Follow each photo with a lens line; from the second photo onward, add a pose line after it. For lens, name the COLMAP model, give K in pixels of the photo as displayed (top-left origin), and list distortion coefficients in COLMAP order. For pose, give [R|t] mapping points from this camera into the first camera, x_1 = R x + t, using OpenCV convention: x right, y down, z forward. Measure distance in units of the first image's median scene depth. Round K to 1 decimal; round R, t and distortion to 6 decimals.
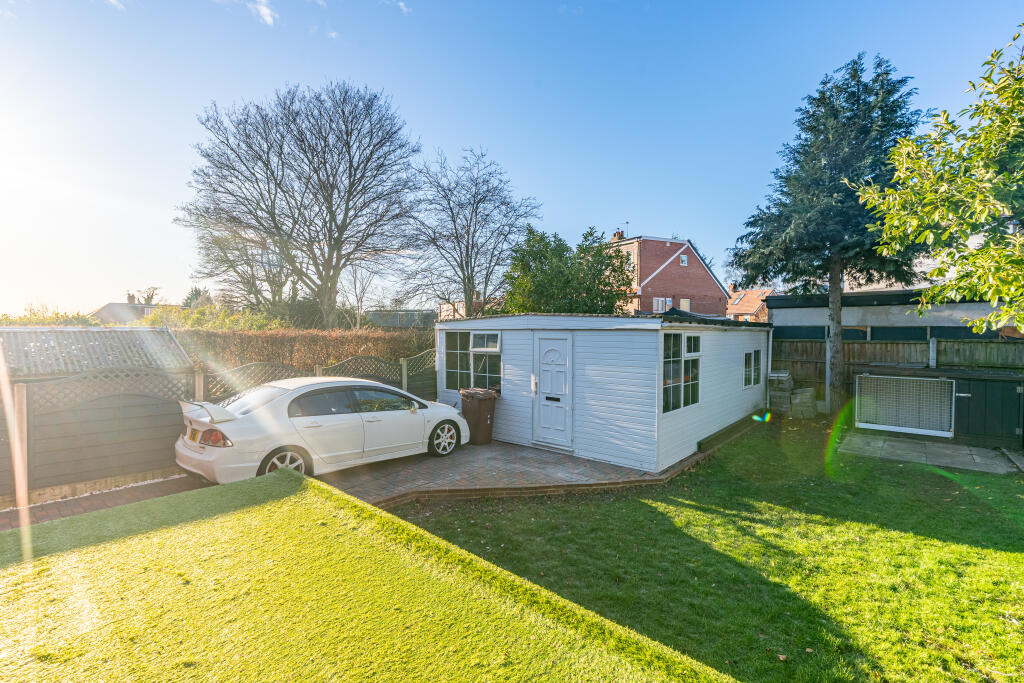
lens RADIAL K [[471.4, 0, 507.9], [0, 471.4, 339.2], [0, 0, 1]] dist [-0.011380, 0.003609]
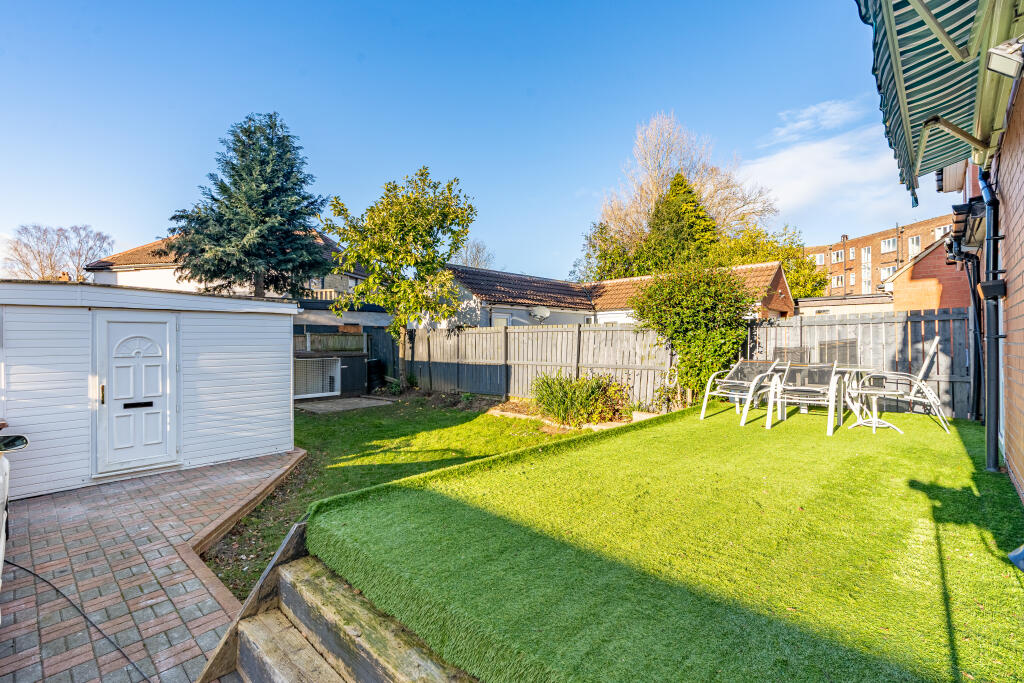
lens RADIAL K [[441.6, 0, 509.1], [0, 441.6, 339.2], [0, 0, 1]] dist [-0.001349, -0.000114]
pose [[0.049805, -0.004561, 0.998749, -0.576180], [0.026217, 0.999651, 0.003258, 0.039781], [-0.998415, 0.026022, 0.049907, 0.406789]]
